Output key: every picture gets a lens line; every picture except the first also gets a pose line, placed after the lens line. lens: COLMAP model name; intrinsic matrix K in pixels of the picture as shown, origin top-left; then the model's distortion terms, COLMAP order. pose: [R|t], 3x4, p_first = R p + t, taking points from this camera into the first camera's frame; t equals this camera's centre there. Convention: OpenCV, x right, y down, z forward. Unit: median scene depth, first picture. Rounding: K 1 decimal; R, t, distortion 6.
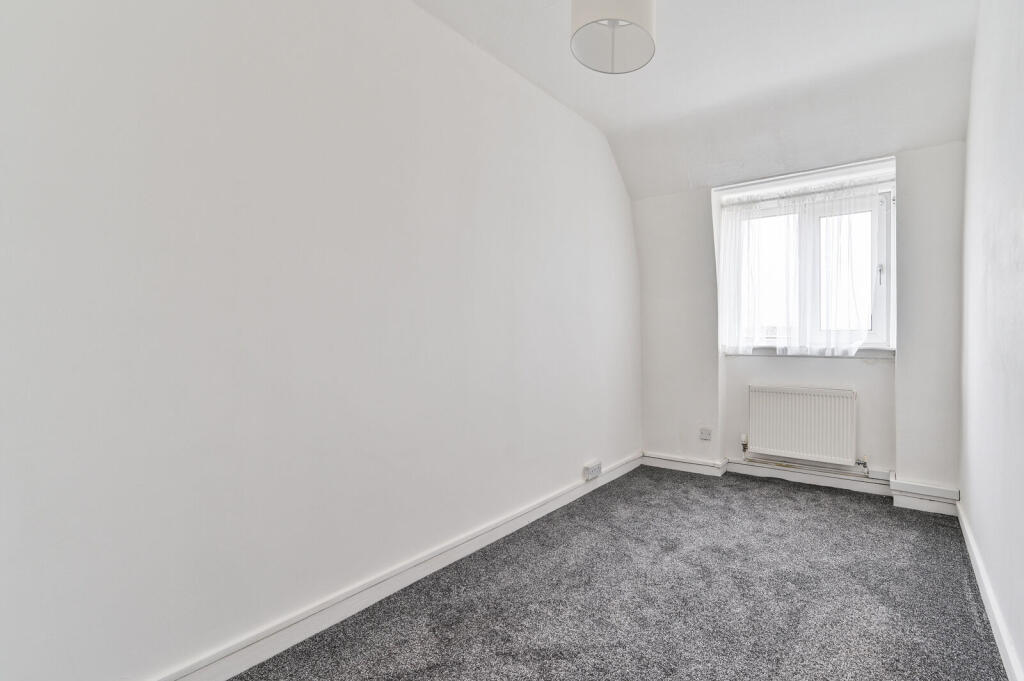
lens RADIAL K [[510.3, 0, 534.2], [0, 510.3, 341.4], [0, 0, 1]] dist [0.000637, -0.000181]
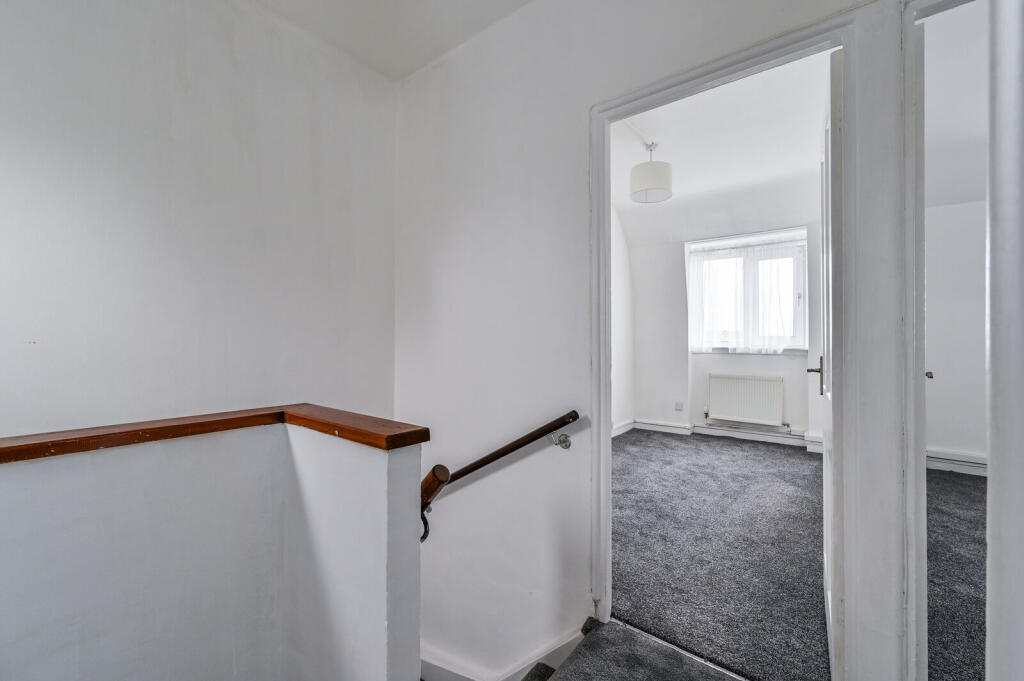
lens RADIAL K [[406.4, 0, 512.0], [0, 406.4, 340.5], [0, 0, 1]] dist [-0.000133, -0.000013]
pose [[0.999325, 0.004882, -0.036422, -0.125156], [-0.005176, 0.999955, -0.008005, 0.002935], [0.036382, 0.008188, 0.999304, -0.230554]]
